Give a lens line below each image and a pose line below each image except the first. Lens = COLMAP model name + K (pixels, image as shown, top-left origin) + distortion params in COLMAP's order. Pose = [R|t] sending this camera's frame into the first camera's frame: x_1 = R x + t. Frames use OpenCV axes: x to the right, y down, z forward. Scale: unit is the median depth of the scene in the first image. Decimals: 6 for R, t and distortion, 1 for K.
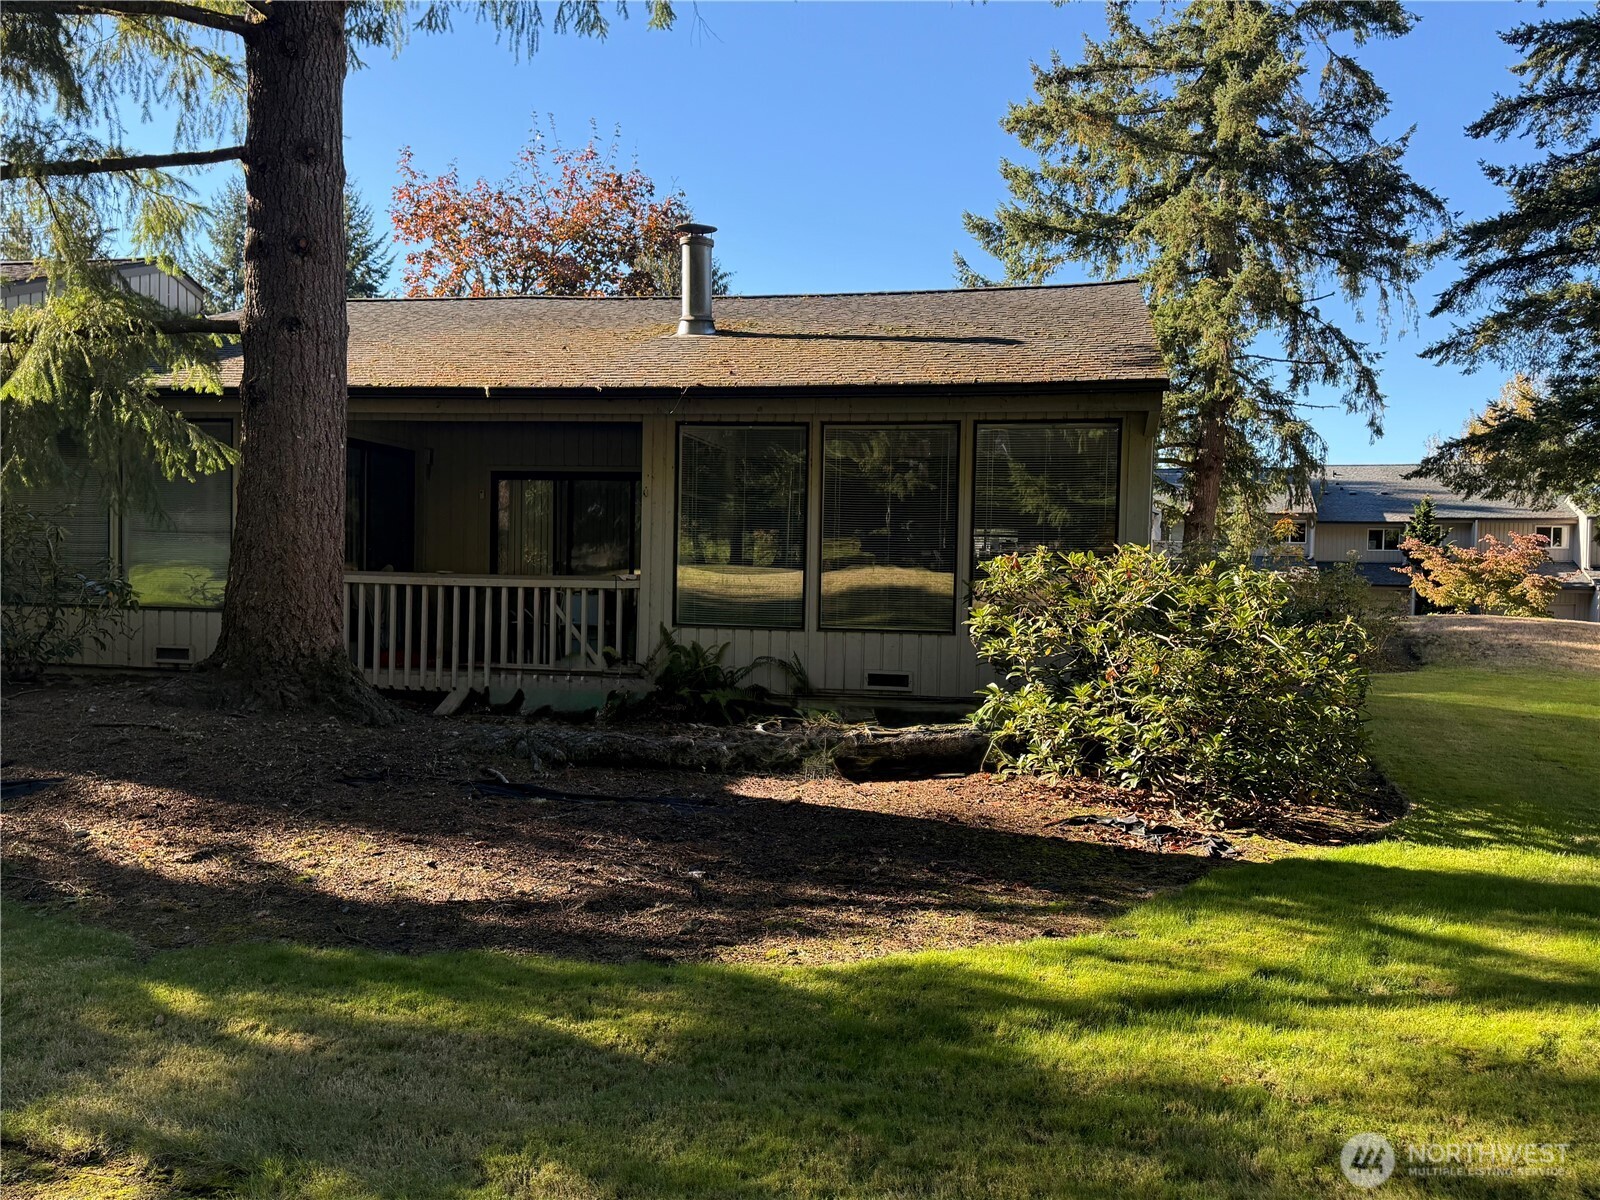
lens RADIAL K [[1298.9, 0, 800.1], [0, 1298.9, 594.1], [0, 0, 1]] dist [0.049415, 0.000349]
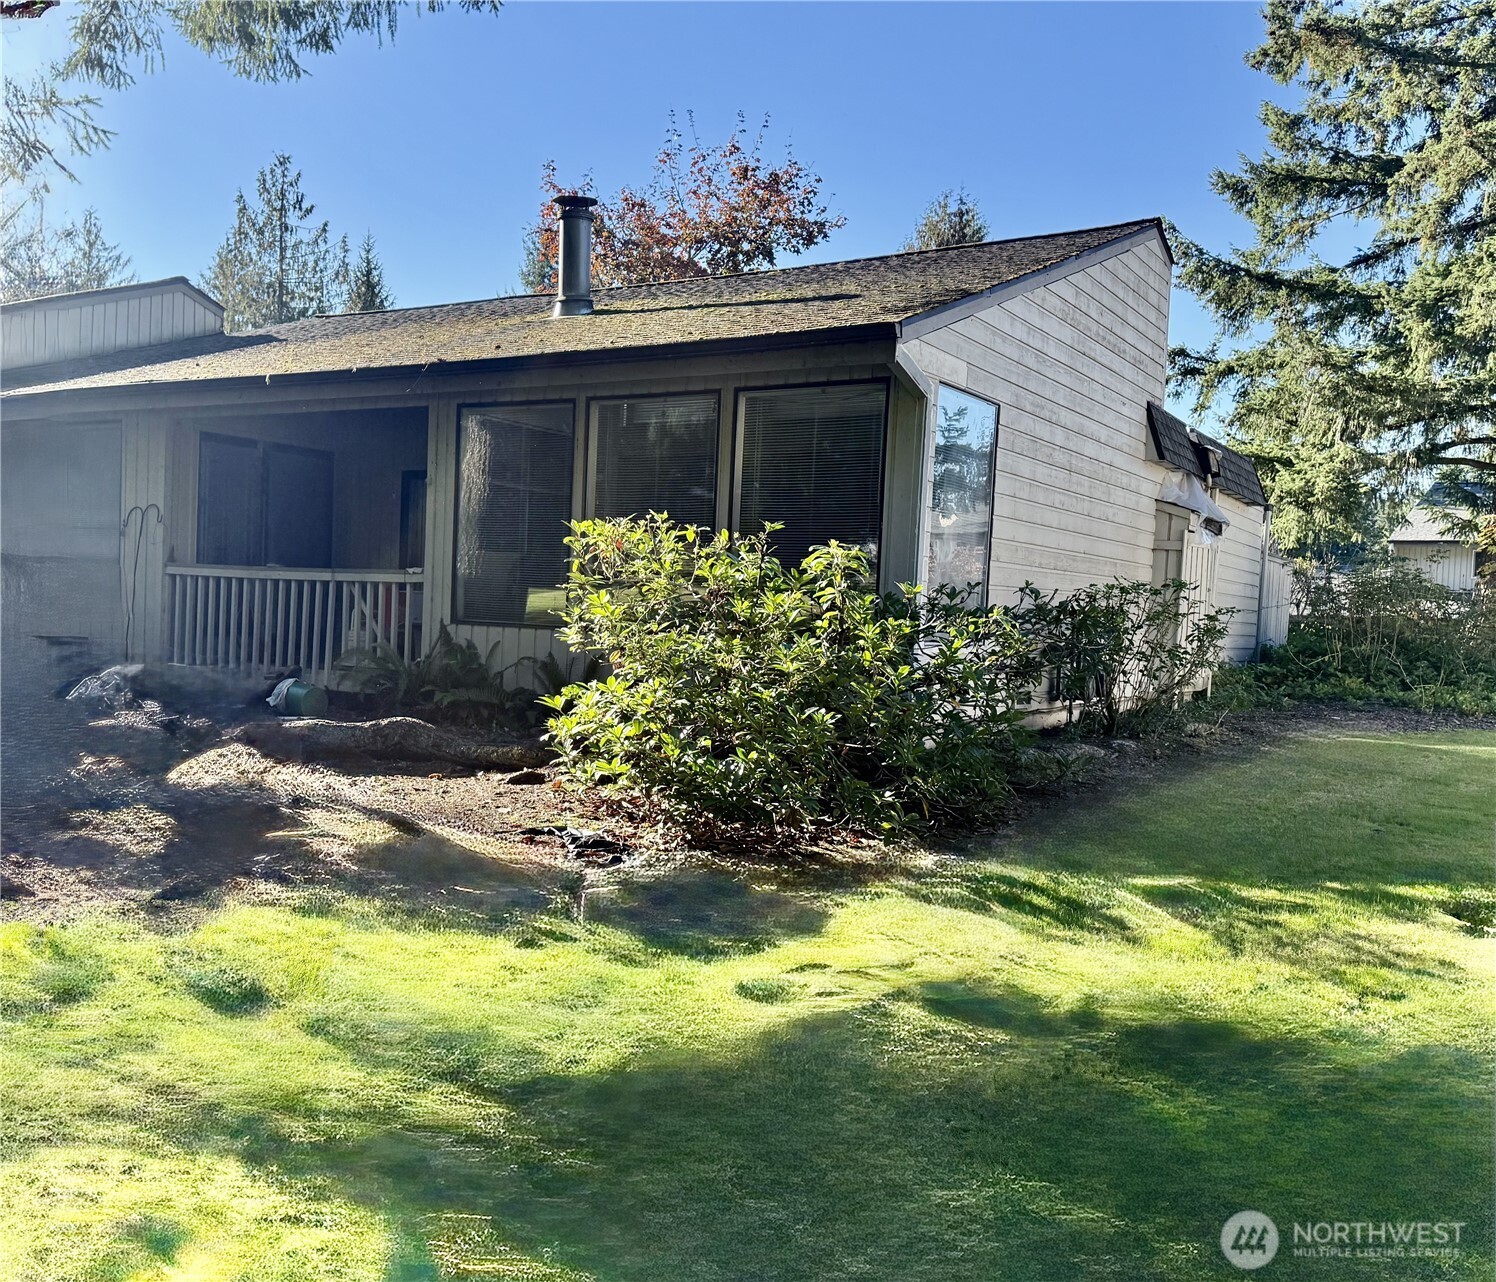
lens RADIAL K [[1322.5, 0, 746.3], [0, 1322.5, 648.5], [0, 0, 1]] dist [0.038745, -0.021435]
pose [[0.931595, 0.026221, -0.362551, 0.385714], [-0.019118, 0.999549, 0.023168, 0.014730], [0.362995, -0.014652, 0.931676, 0.156759]]
